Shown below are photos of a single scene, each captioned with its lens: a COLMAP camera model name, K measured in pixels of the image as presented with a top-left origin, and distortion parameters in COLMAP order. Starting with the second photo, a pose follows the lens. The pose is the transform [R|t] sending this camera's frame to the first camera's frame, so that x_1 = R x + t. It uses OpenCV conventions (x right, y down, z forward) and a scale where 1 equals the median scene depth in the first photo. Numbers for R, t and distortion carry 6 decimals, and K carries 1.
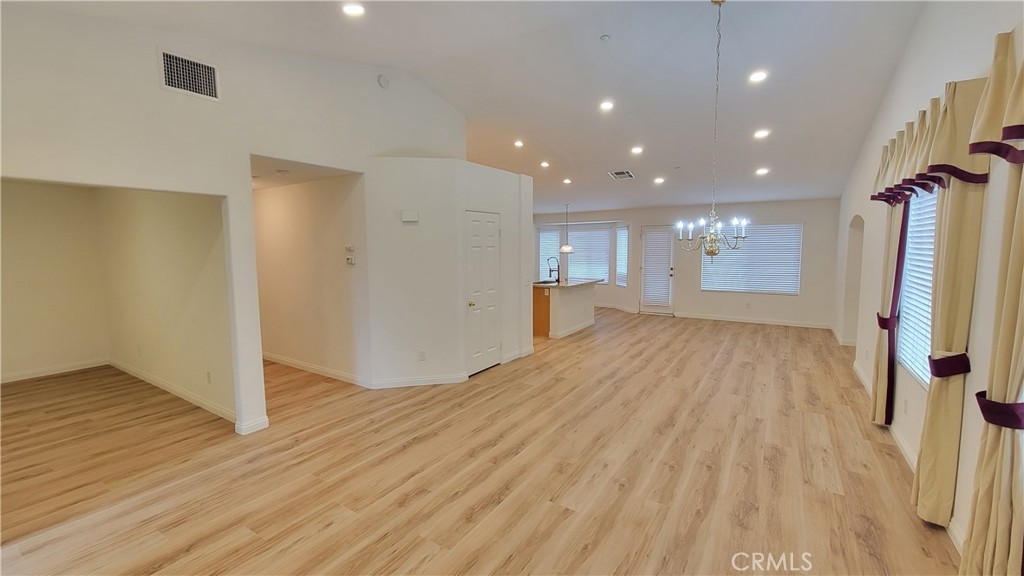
lens RADIAL K [[417.3, 0, 509.8], [0, 417.3, 288.2], [0, 0, 1]] dist [-0.004062, -0.000332]
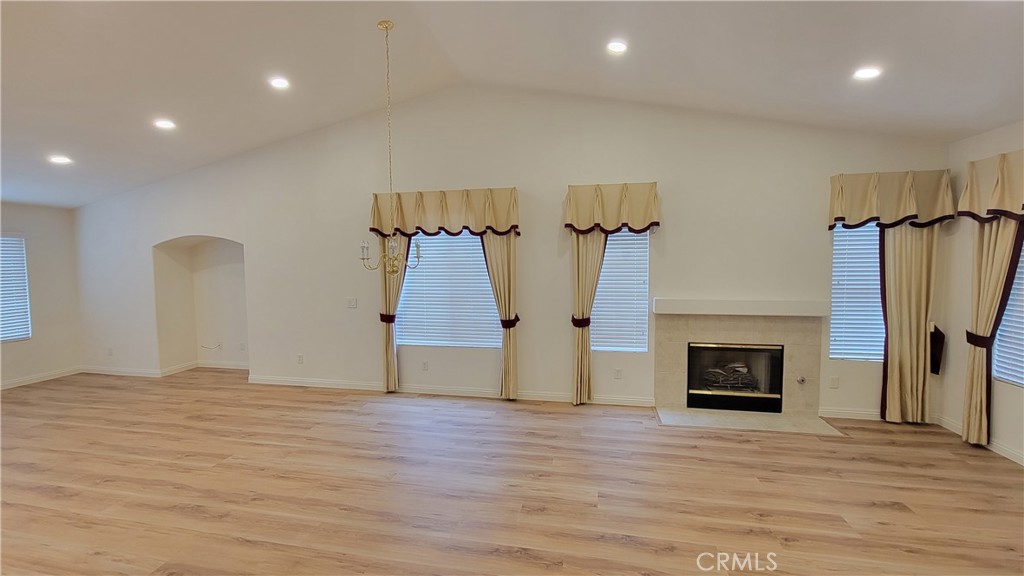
lens RADIAL K [[417.3, 0, 509.5], [0, 417.3, 280.7], [0, 0, 1]] dist [-0.004062, -0.000332]
pose [[-0.366461, -0.034010, 0.929812, -0.507879], [0.104261, 0.991537, 0.077359, -0.100459], [-0.924574, 0.125292, -0.359813, 0.988692]]
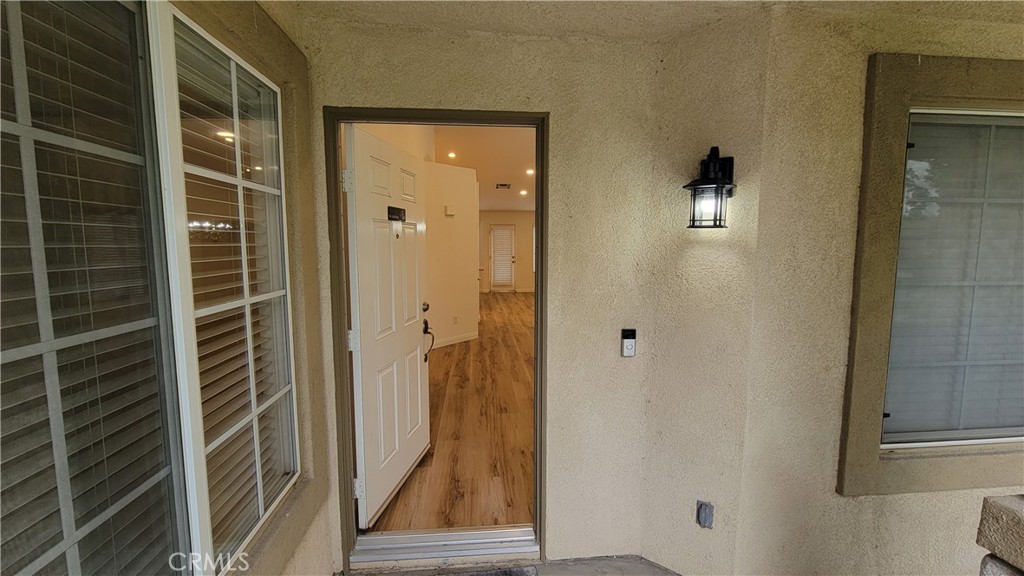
lens RADIAL K [[417.3, 0, 511.2], [0, 417.3, 287.5], [0, 0, 1]] dist [-0.004062, -0.000332]
pose [[0.789743, -0.055399, 0.610931, -1.033781], [0.054434, 0.998314, 0.020161, 0.055312], [-0.611018, 0.017334, 0.791427, -0.145444]]
